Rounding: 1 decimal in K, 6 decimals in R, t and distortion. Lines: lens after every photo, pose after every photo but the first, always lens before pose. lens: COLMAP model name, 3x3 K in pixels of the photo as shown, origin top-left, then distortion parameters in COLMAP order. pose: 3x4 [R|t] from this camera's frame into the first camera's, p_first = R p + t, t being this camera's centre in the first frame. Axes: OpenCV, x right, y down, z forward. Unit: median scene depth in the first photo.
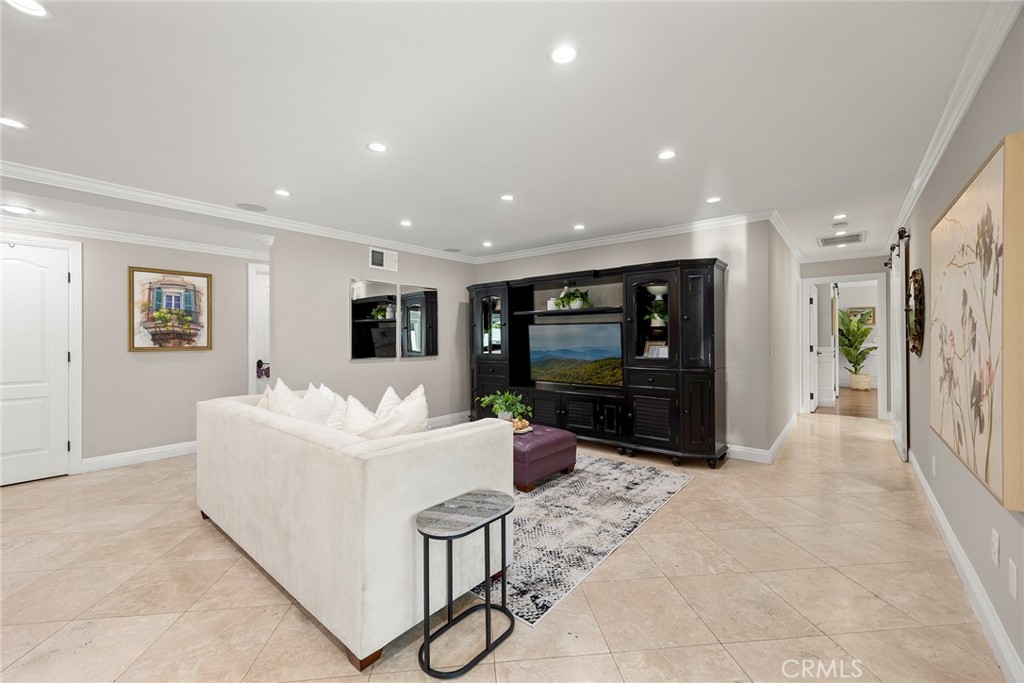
lens RADIAL K [[399.1, 0, 511.6], [0, 399.1, 329.2], [0, 0, 1]] dist [-0.000121, -0.000262]
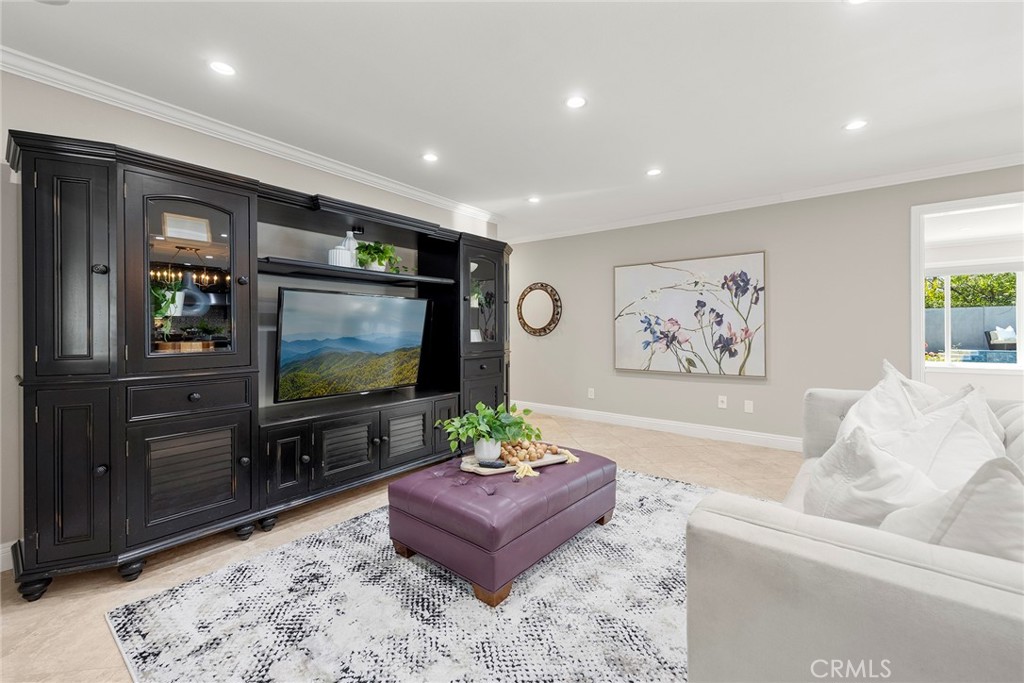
lens RADIAL K [[424.4, 0, 511.3], [0, 424.4, 326.7], [0, 0, 1]] dist [0.012491, 0.000024]
pose [[-0.006519, 0.011423, 0.999914, -0.832751], [-0.023072, 0.999667, -0.011570, 0.063502], [-0.999713, -0.023146, -0.006254, 1.297201]]
